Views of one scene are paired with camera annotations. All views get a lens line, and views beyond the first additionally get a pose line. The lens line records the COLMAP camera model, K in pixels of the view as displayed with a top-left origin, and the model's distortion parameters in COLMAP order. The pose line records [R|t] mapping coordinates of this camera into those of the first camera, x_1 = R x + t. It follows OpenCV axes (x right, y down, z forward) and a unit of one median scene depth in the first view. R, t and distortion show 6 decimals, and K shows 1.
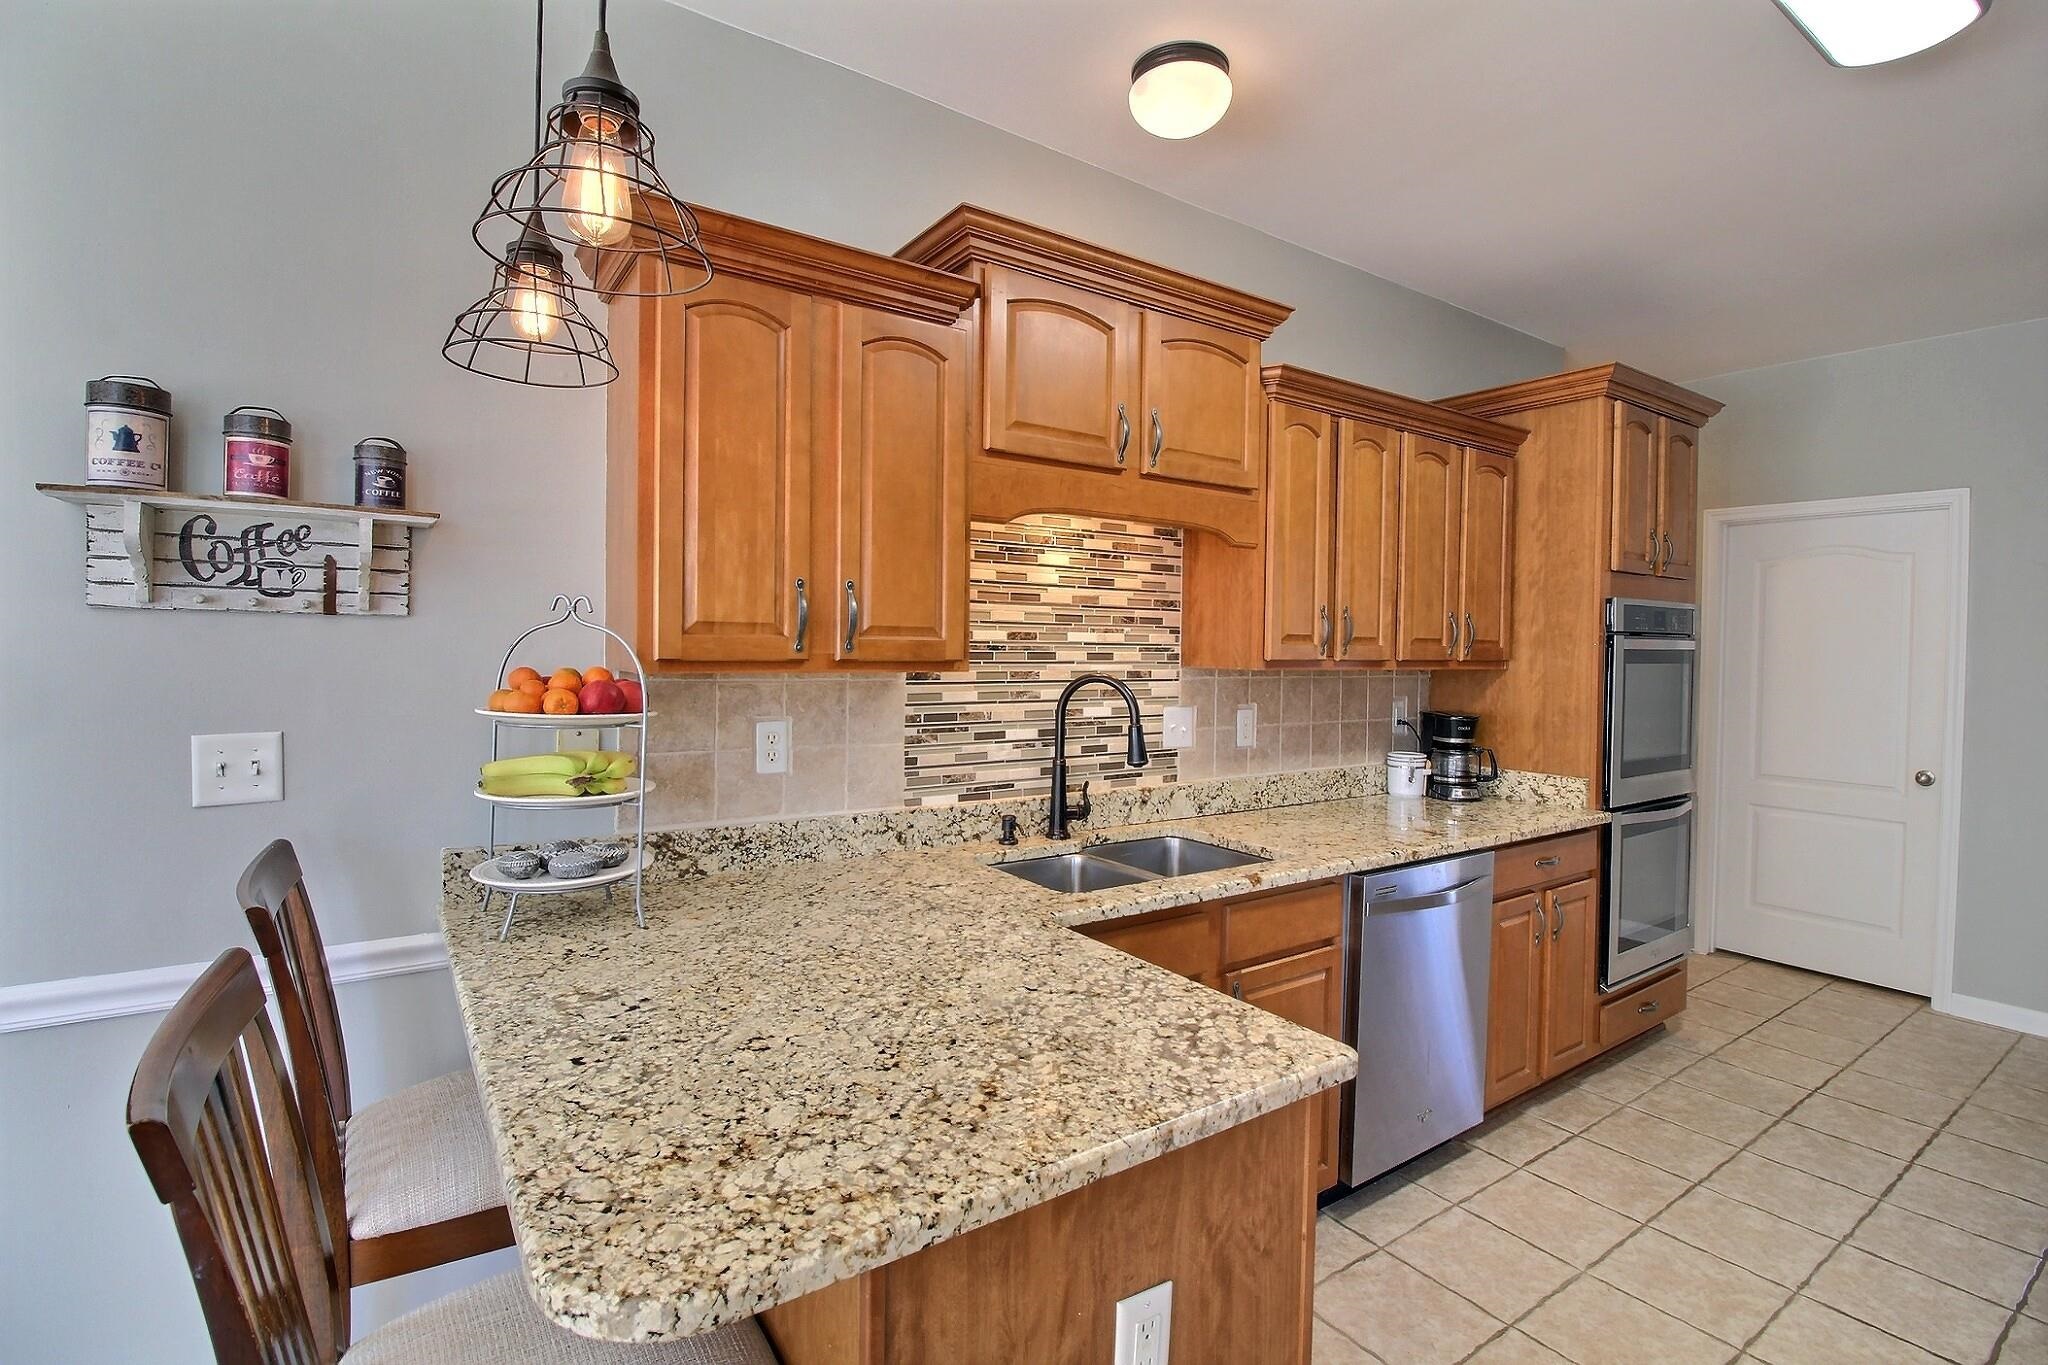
lens RADIAL K [[949.8, 0, 1029.5], [0, 949.8, 657.4], [0, 0, 1]] dist [0.003115, -0.013560]
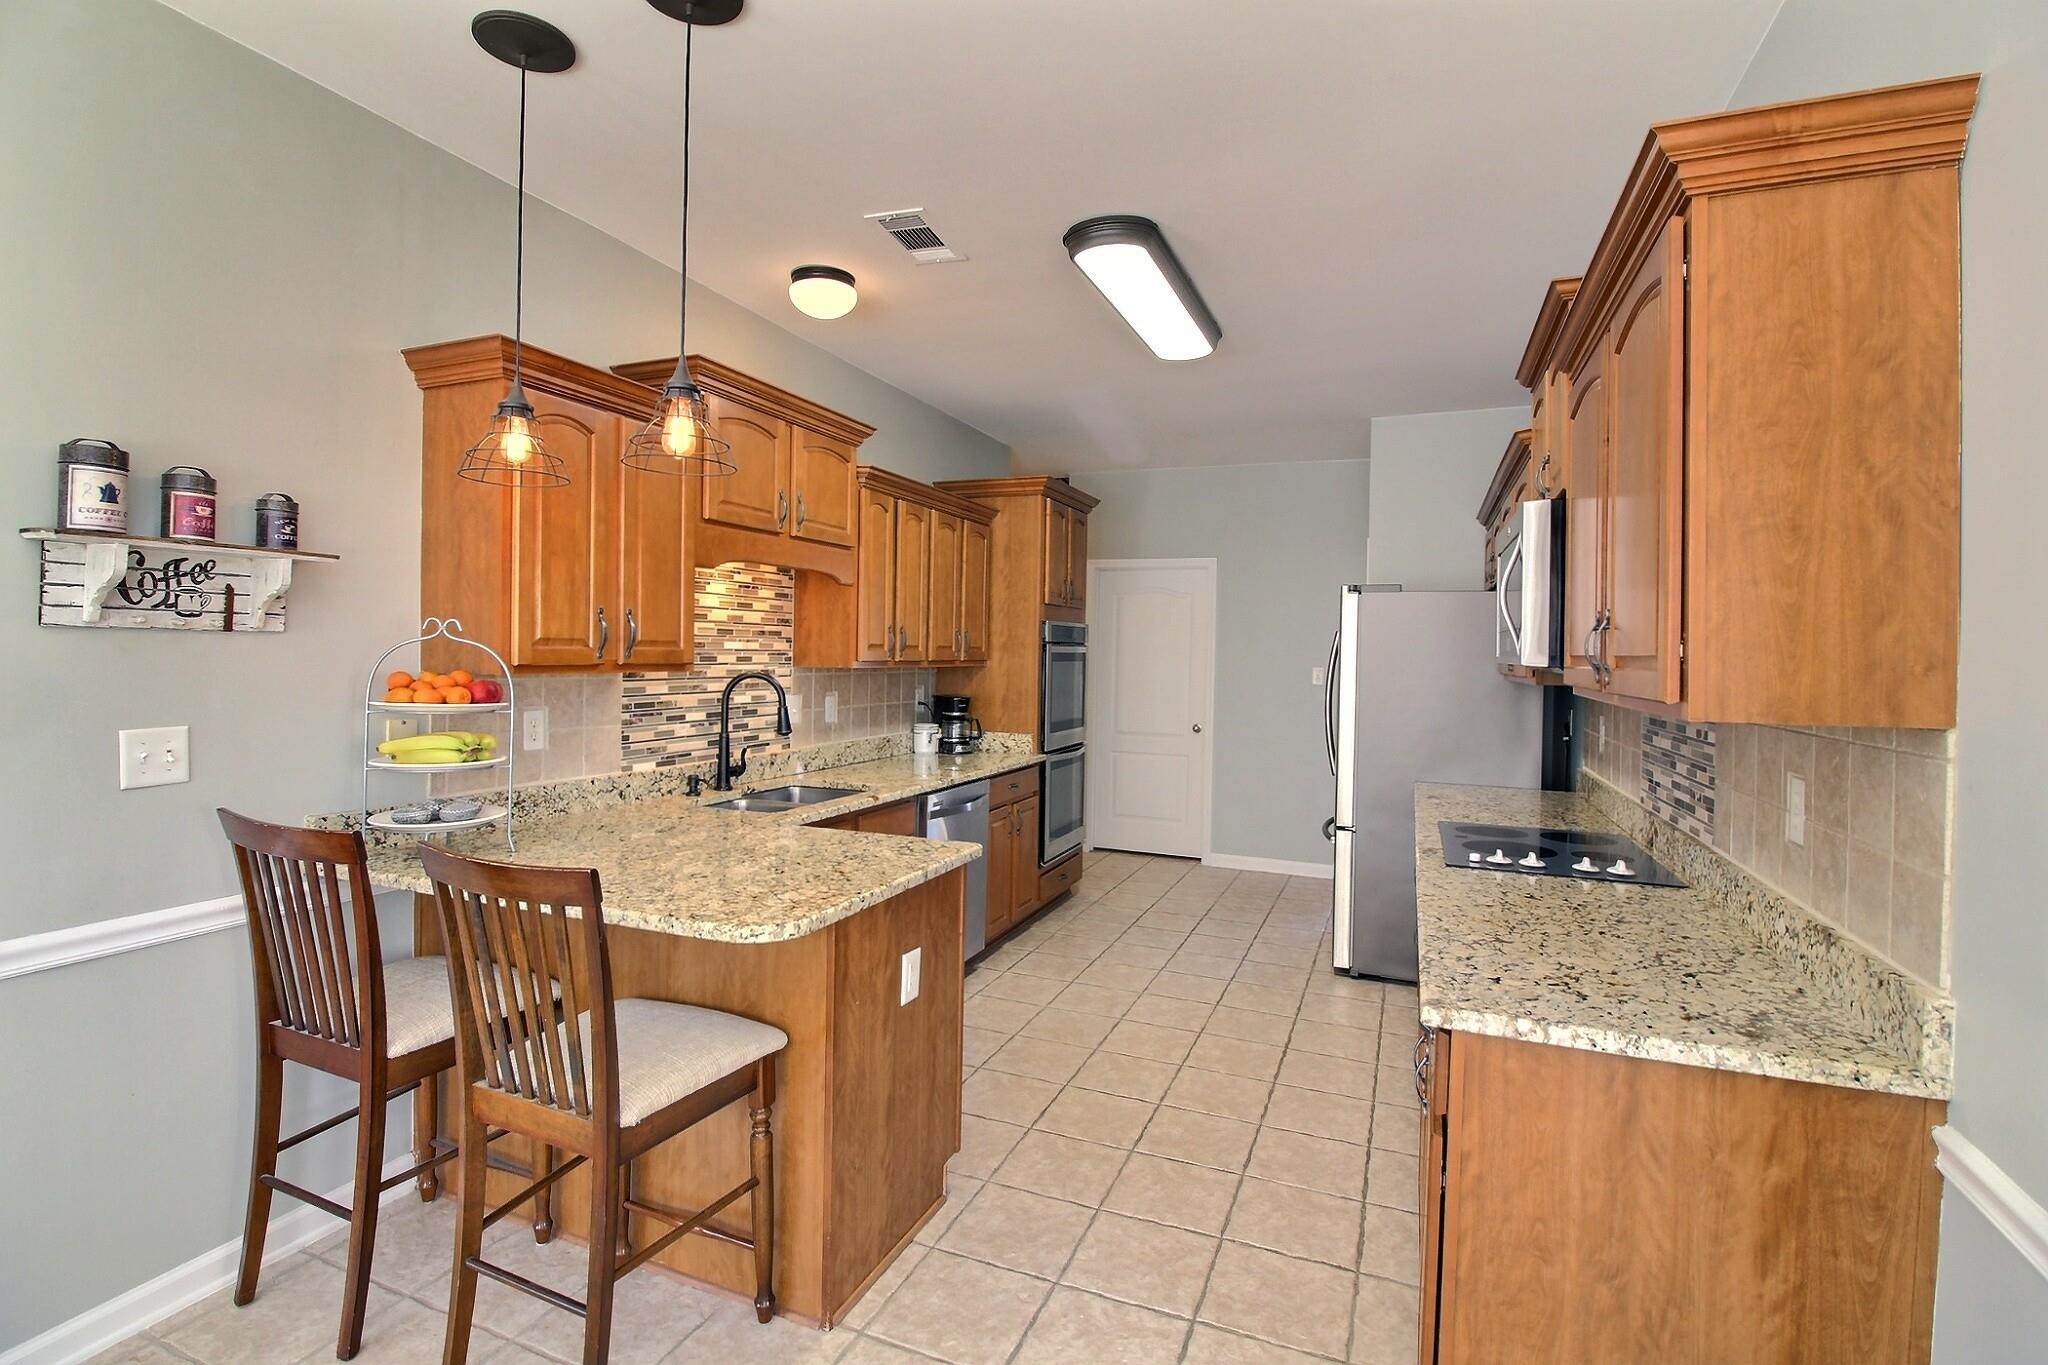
lens RADIAL K [[949.8, 0, 1029.5], [0, 949.8, 657.4], [0, 0, 1]] dist [0.003115, -0.013560]
pose [[0.839314, -0.005042, 0.543624, -0.345286], [0.004135, 0.999987, 0.002890, -0.006397], [-0.543632, -0.000178, 0.839324, -0.407126]]
